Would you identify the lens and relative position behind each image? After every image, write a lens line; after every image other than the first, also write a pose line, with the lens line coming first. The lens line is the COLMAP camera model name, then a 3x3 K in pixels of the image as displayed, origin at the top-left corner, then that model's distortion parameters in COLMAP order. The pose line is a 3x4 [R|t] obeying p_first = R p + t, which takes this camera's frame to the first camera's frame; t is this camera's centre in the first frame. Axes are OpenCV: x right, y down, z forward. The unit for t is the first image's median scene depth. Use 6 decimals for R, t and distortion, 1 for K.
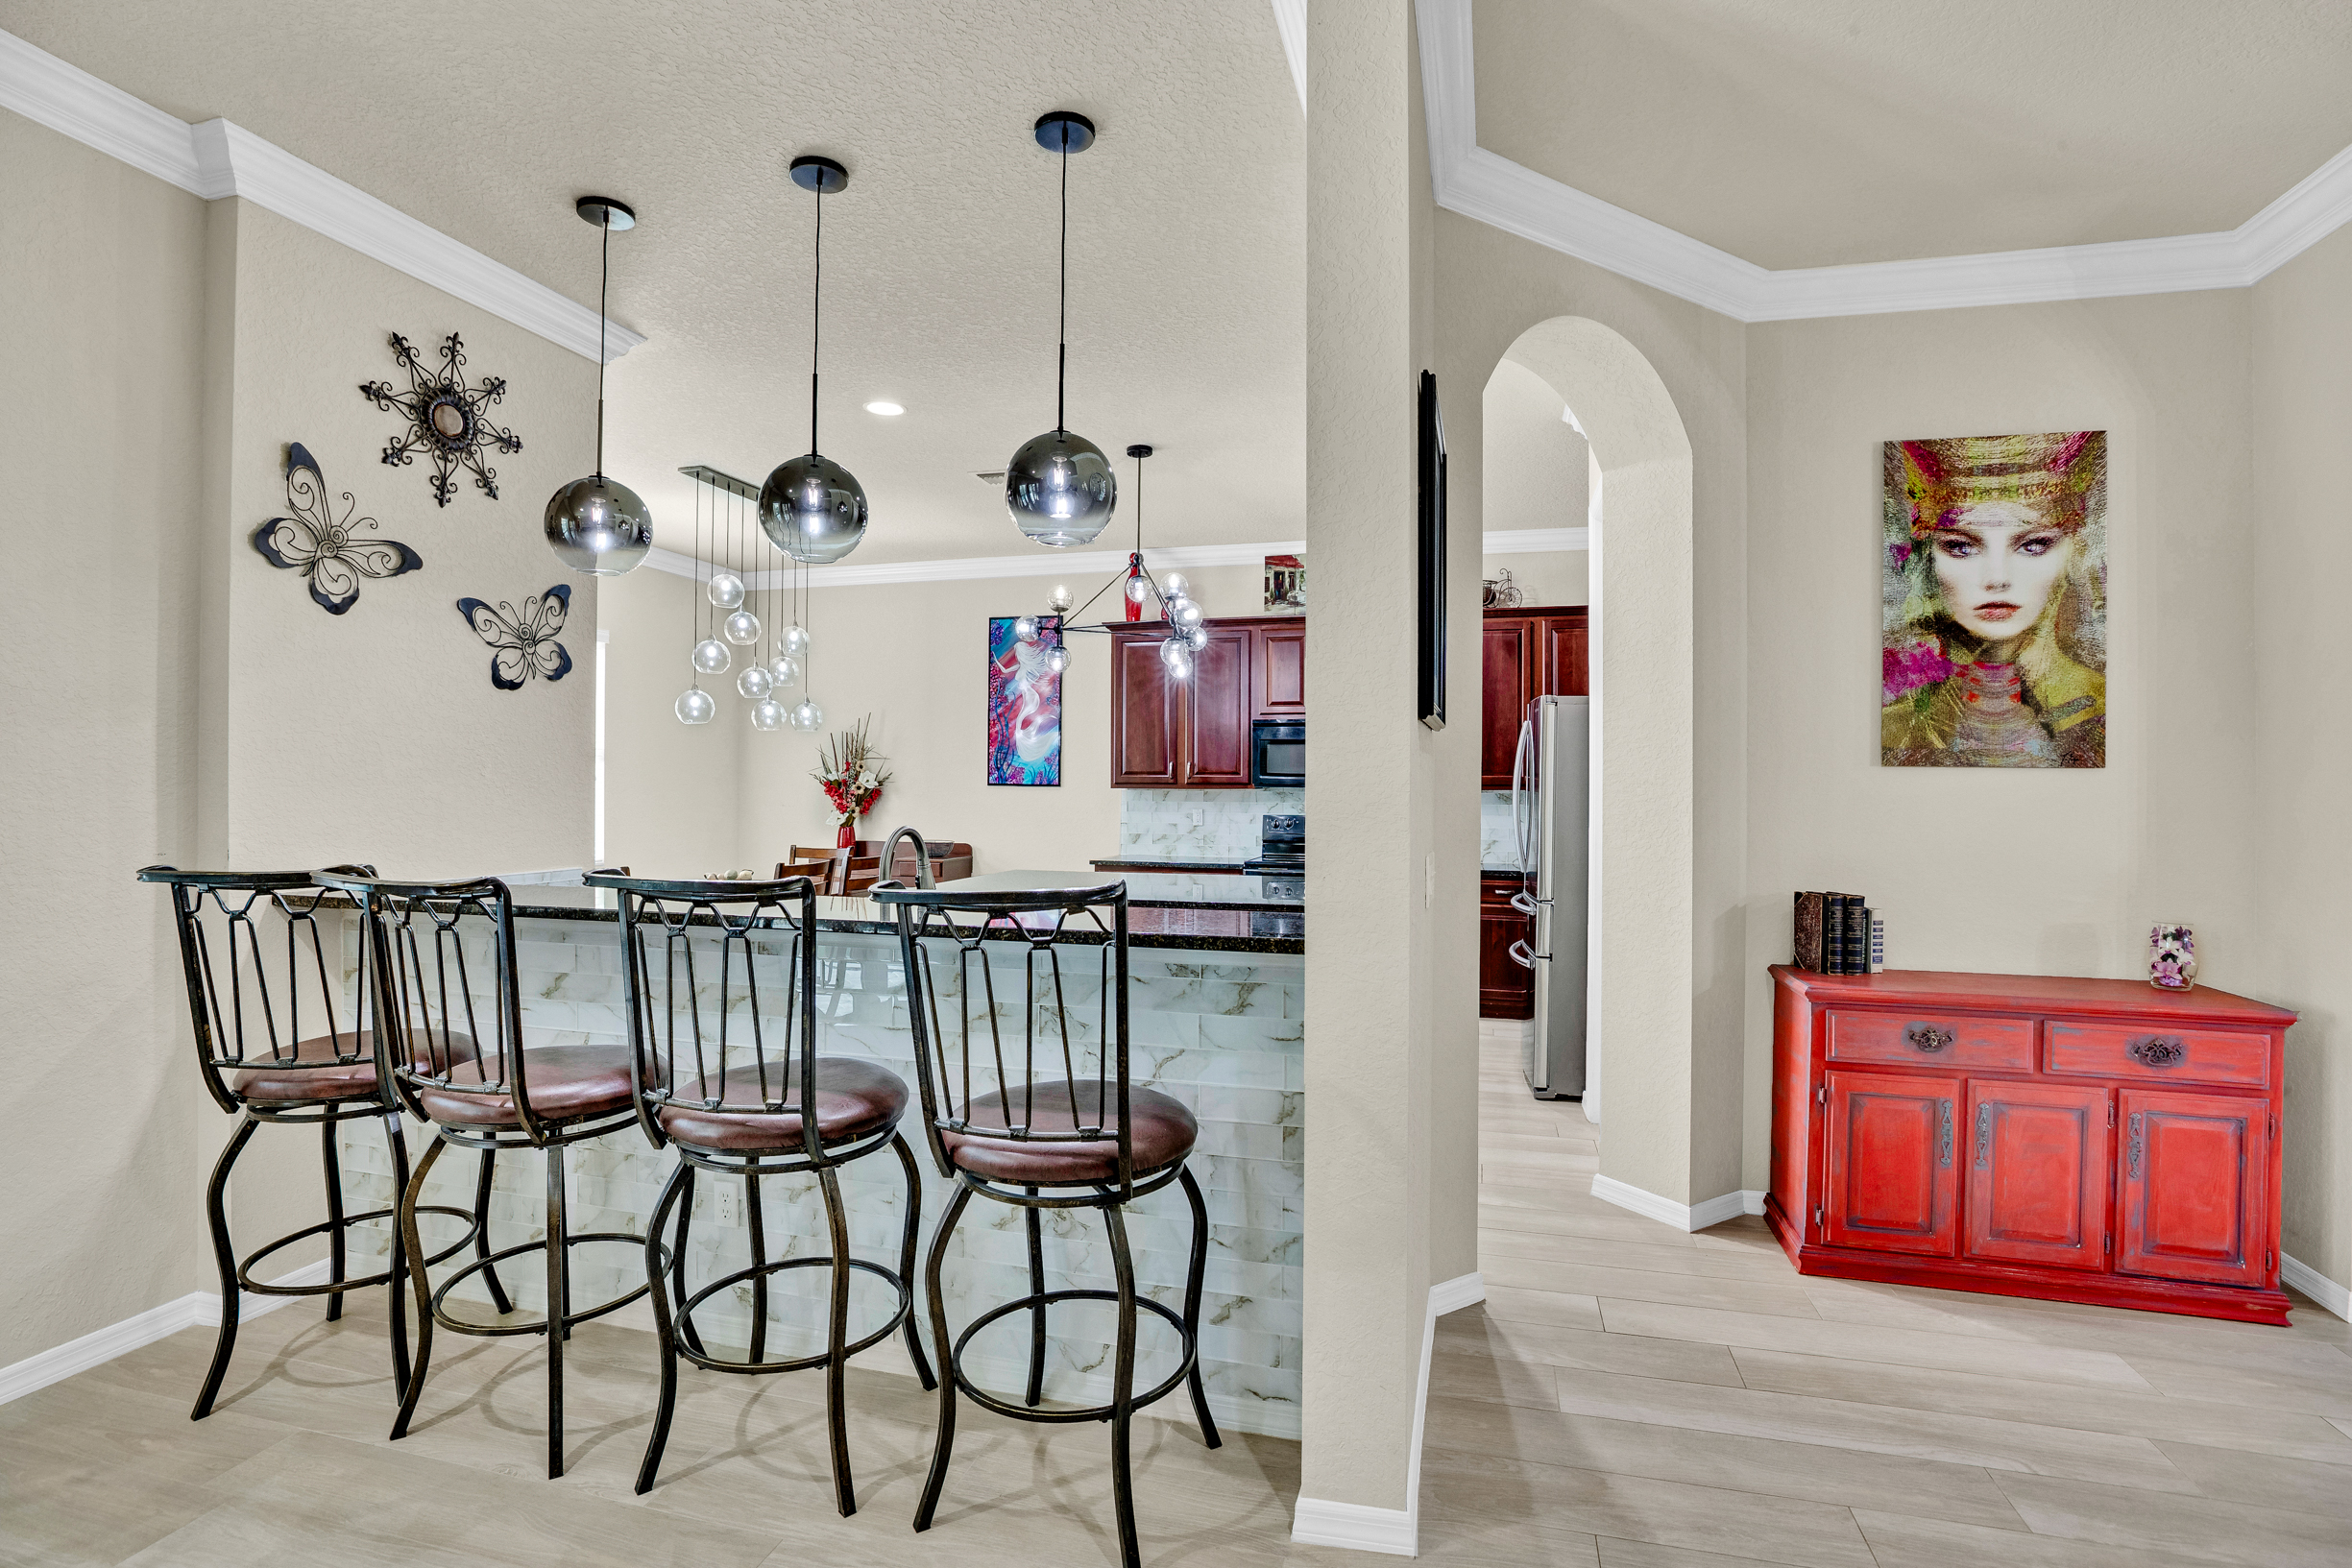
lens RADIAL K [[1079.7, 0, 1193.3], [0, 1079.7, 781.4], [0, 0, 1]] dist [-0.043350, 0.012558]
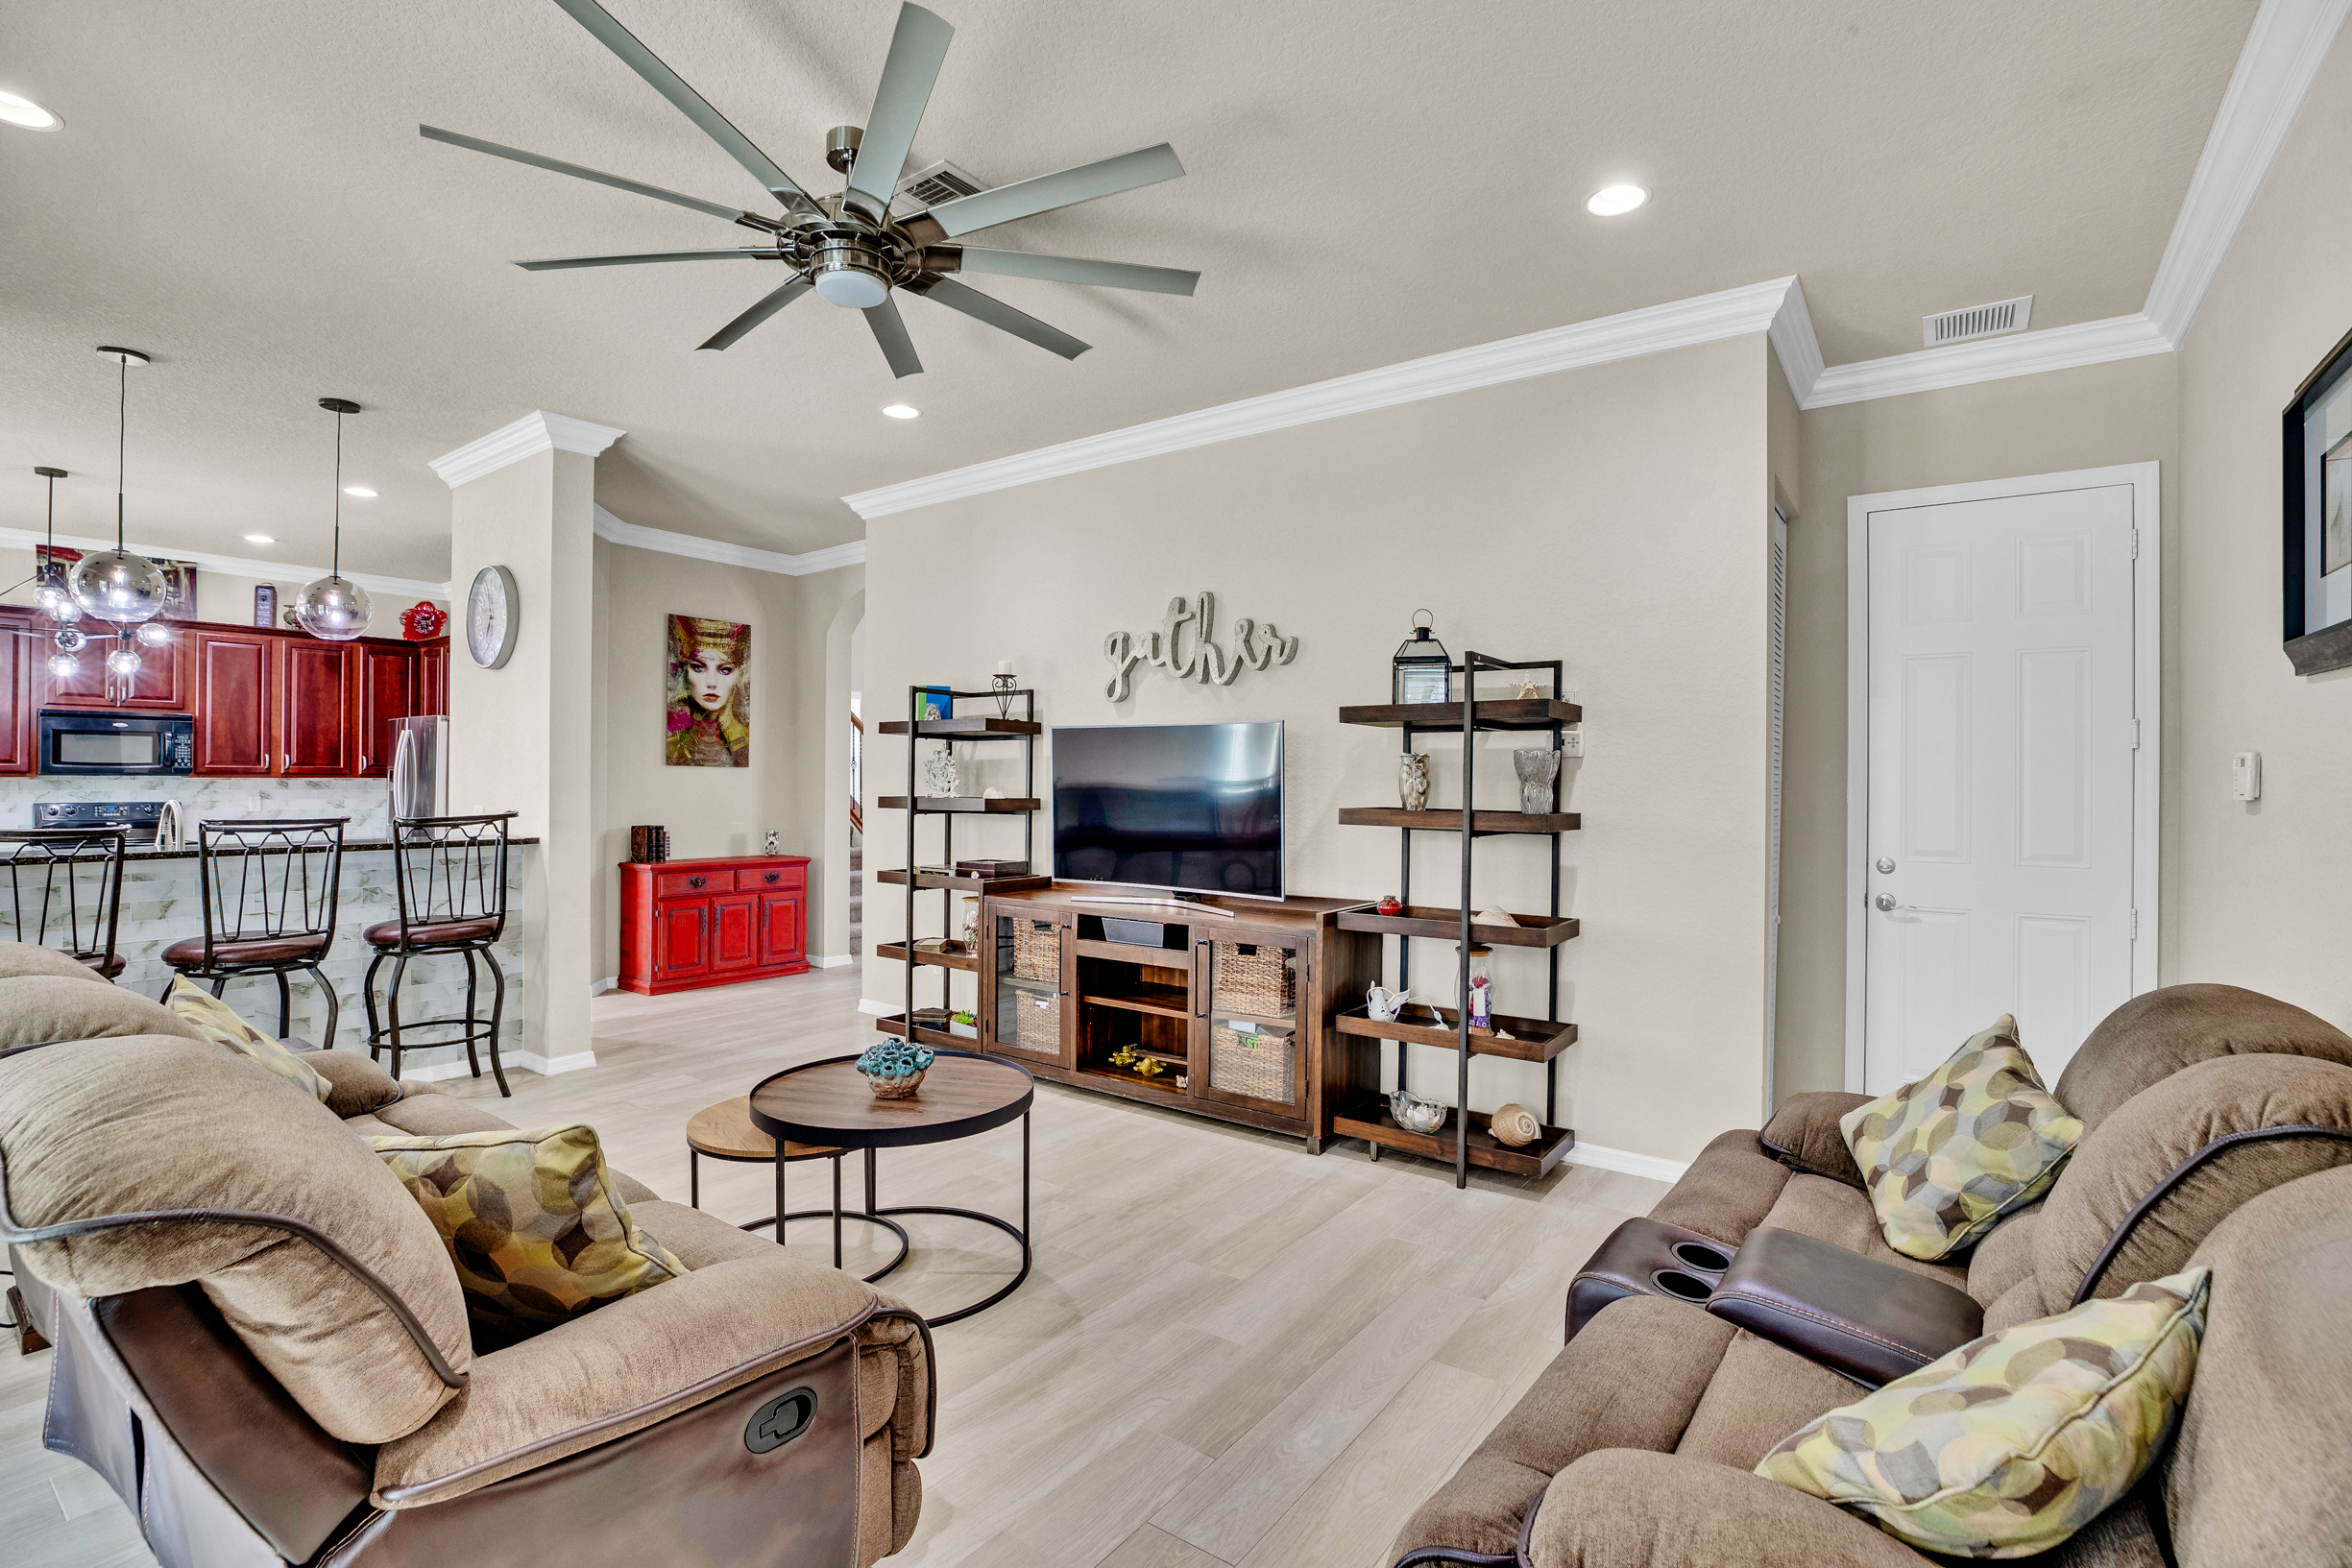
lens RADIAL K [[1079.7, 0, 1195.1], [0, 1079.7, 781.9], [0, 0, 1]] dist [-0.043350, 0.012558]
pose [[0.359979, -0.003005, 0.932955, -0.991697], [-0.006026, 0.999966, 0.005546, -0.000029], [-0.932941, -0.007618, 0.359949, -0.781507]]
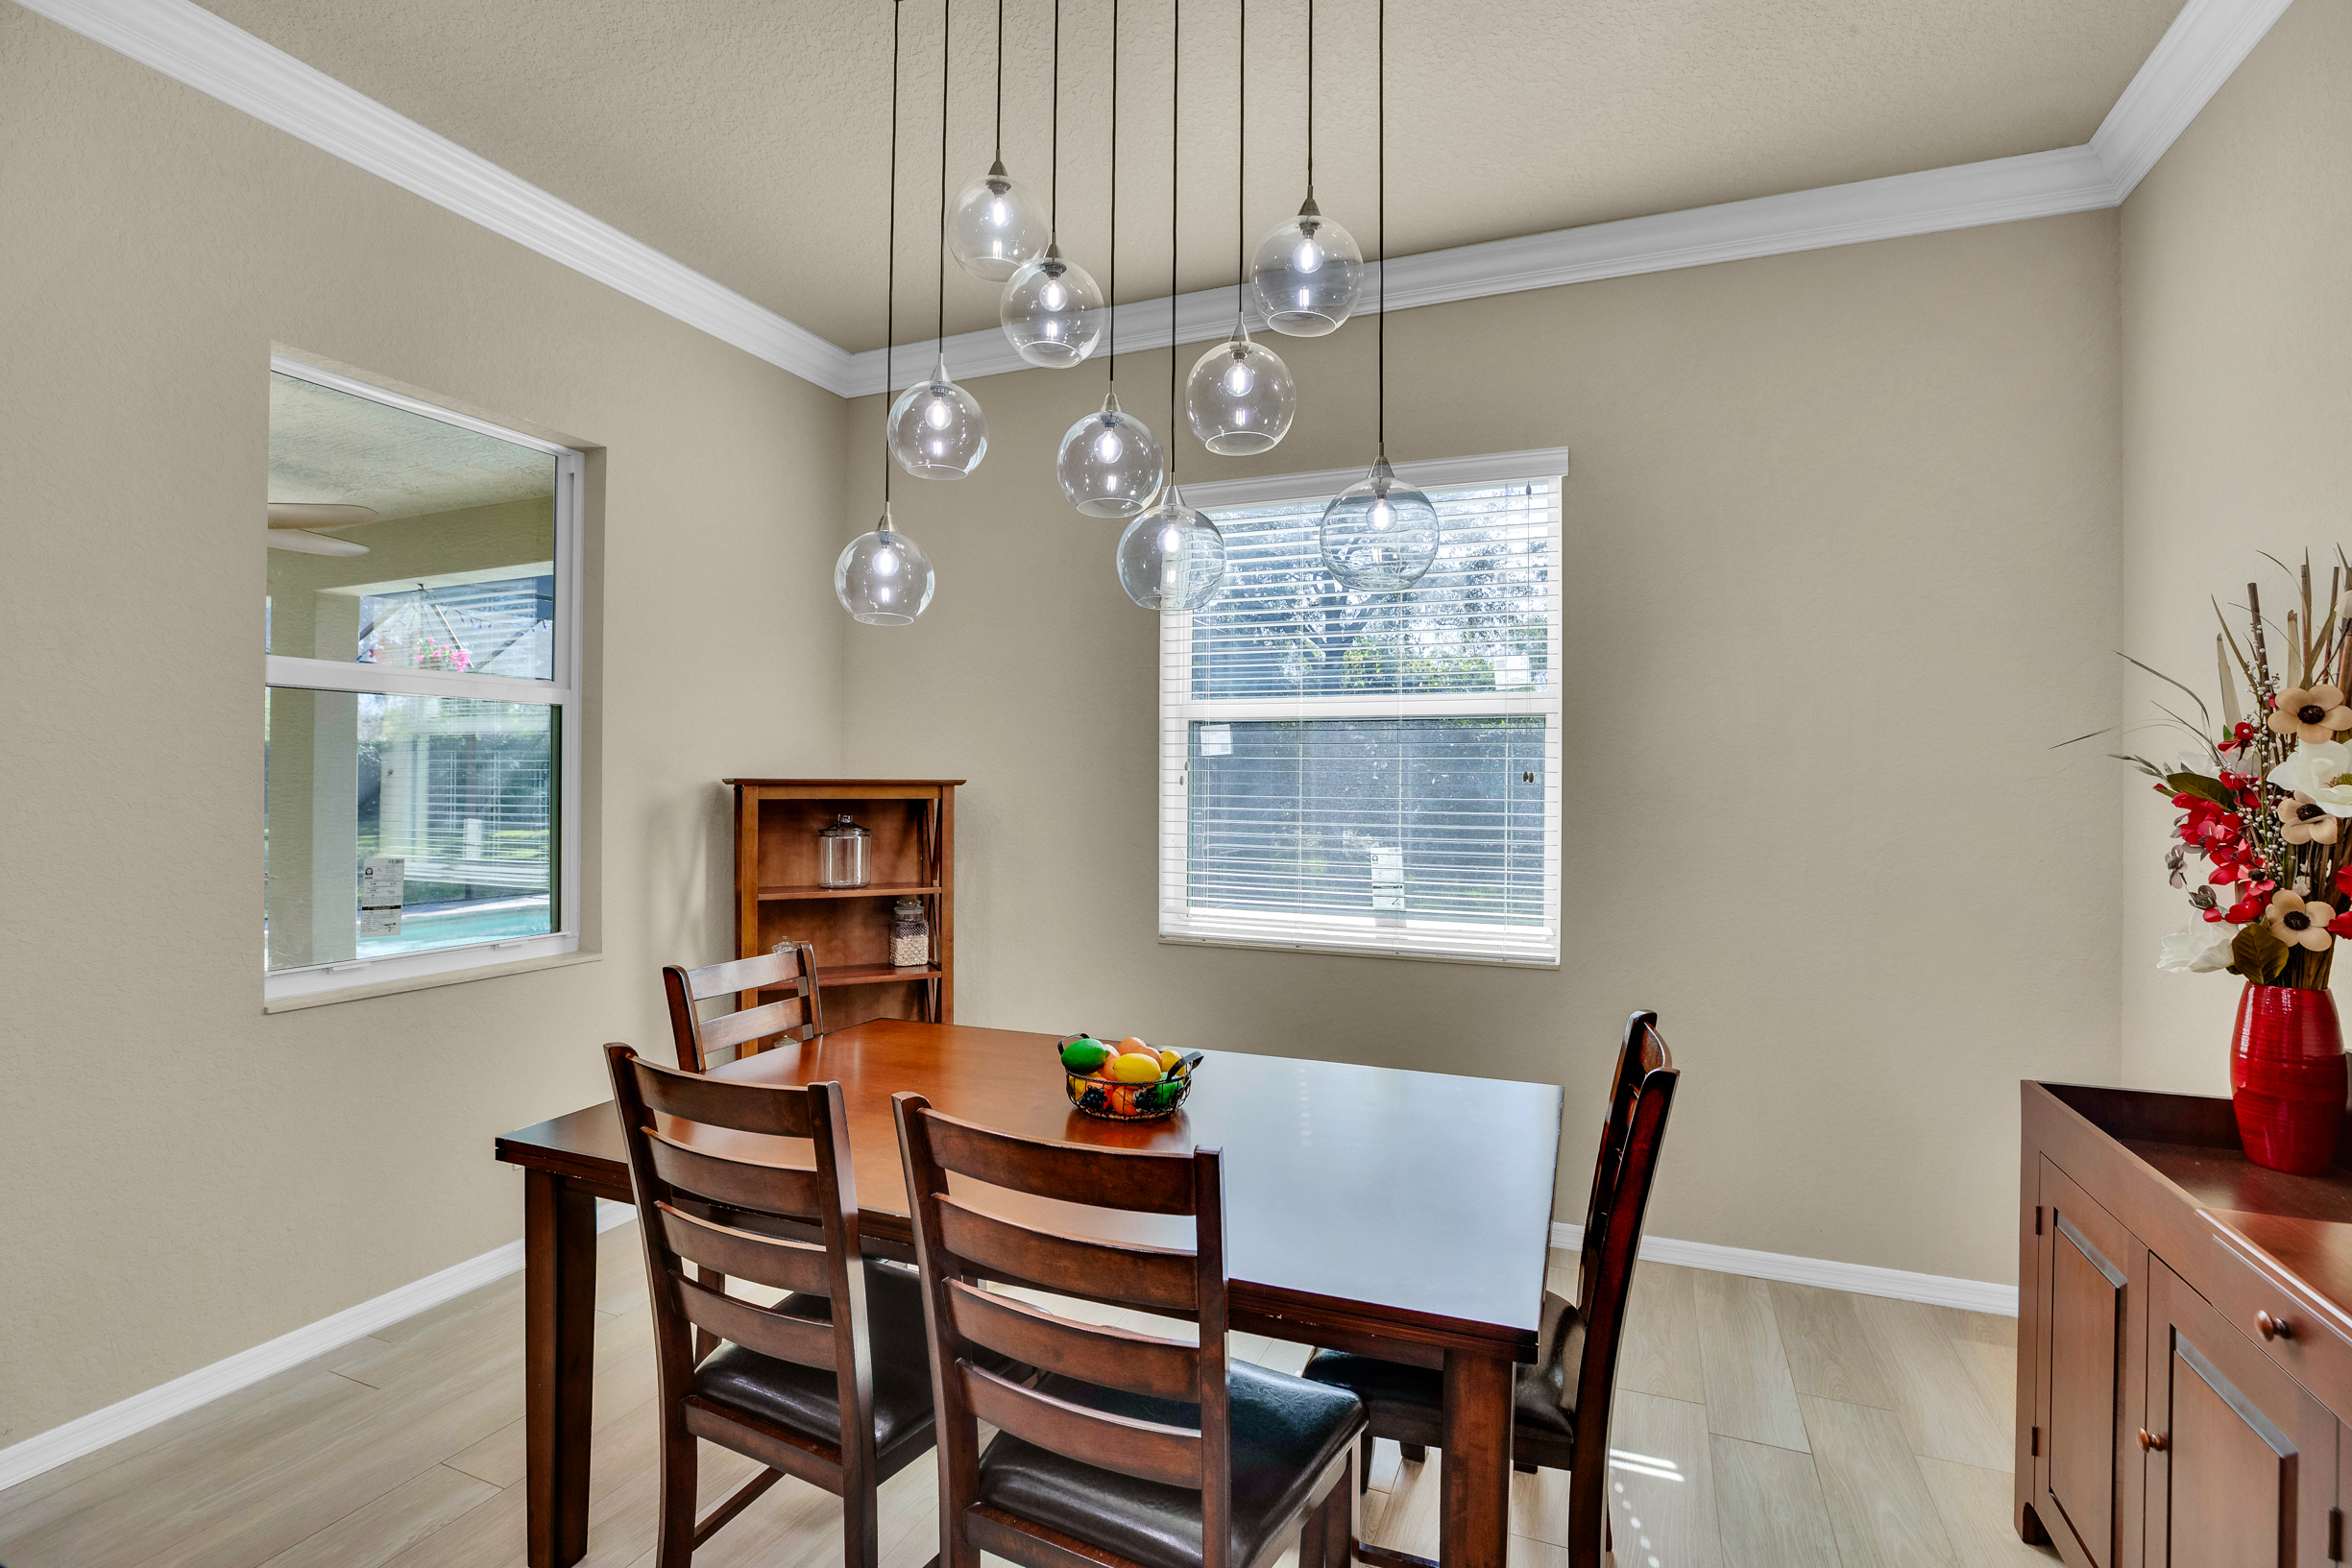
lens RADIAL K [[1079.7, 0, 1189.7], [0, 1079.7, 776.9], [0, 0, 1]] dist [-0.043350, 0.012558]
pose [[-0.137068, -0.011469, -0.990495, -0.178066], [-0.007436, 0.999917, -0.010549, 0.006772], [0.990534, 0.005919, -0.137142, 1.937418]]
